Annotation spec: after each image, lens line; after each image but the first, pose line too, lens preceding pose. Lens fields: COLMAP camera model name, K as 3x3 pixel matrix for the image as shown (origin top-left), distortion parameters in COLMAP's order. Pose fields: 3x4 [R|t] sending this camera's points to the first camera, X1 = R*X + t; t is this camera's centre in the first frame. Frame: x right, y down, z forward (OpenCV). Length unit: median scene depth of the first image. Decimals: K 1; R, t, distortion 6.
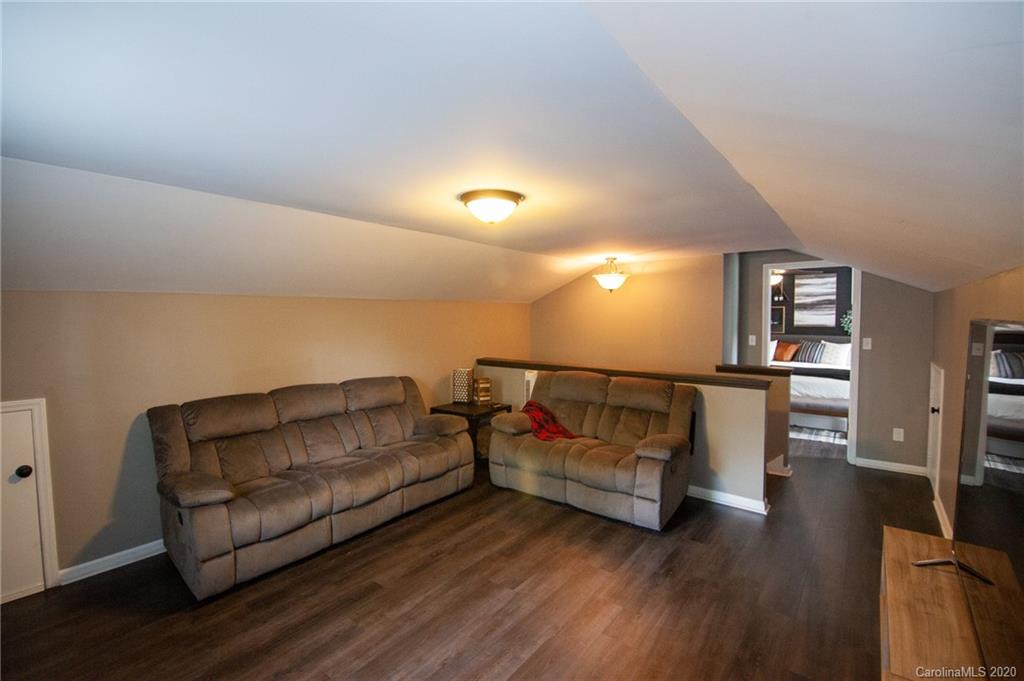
lens RADIAL K [[457.7, 0, 509.2], [0, 457.7, 336.7], [0, 0, 1]] dist [-0.001474, -0.010601]
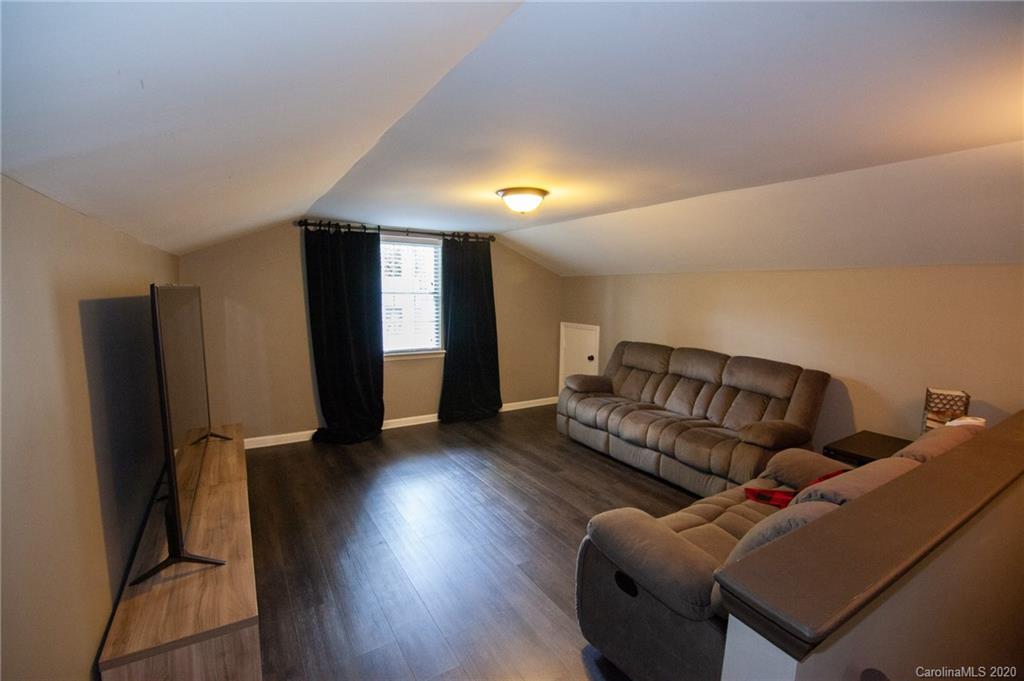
lens RADIAL K [[452.8, 0, 512.0], [0, 452.8, 340.5], [0, 0, 1]] dist [-0.000064, -0.000012]
pose [[-0.341272, 0.109152, -0.933606, 1.007593], [-0.051355, 0.989586, 0.134469, -0.059352], [0.938561, 0.093835, -0.332112, 1.212082]]
